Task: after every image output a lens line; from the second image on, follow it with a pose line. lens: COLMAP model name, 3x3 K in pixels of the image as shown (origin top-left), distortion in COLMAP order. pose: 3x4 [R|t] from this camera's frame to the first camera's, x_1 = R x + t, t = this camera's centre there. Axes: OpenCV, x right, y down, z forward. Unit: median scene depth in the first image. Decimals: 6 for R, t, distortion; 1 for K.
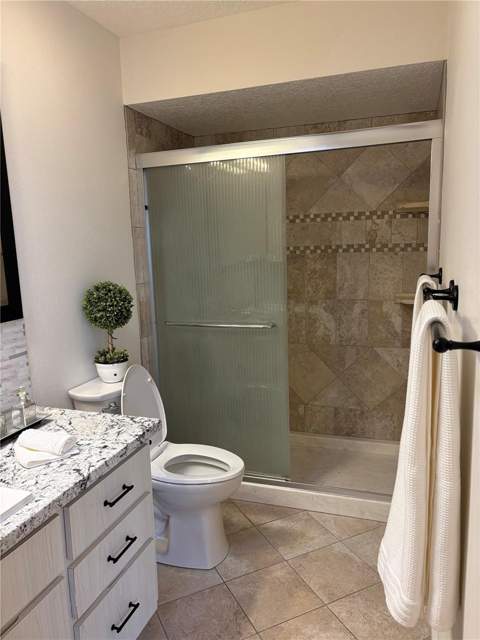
lens RADIAL K [[481.9, 0, 239.4], [0, 481.9, 319.6], [0, 0, 1]] dist [-0.012274, -0.021112]
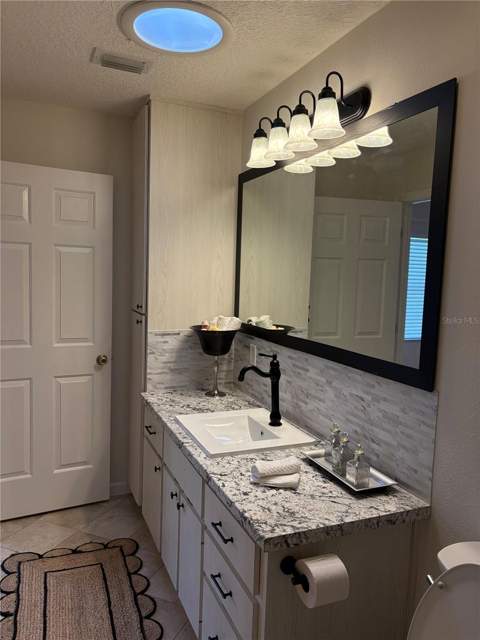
lens RADIAL K [[481.9, 0, 239.3], [0, 481.9, 320.2], [0, 0, 1]] dist [-0.012274, -0.021112]
pose [[-0.750115, 0.057421, -0.658810, 0.361330], [-0.121567, 0.967273, 0.222720, -0.300461], [0.650038, 0.247155, -0.718585, 1.558171]]
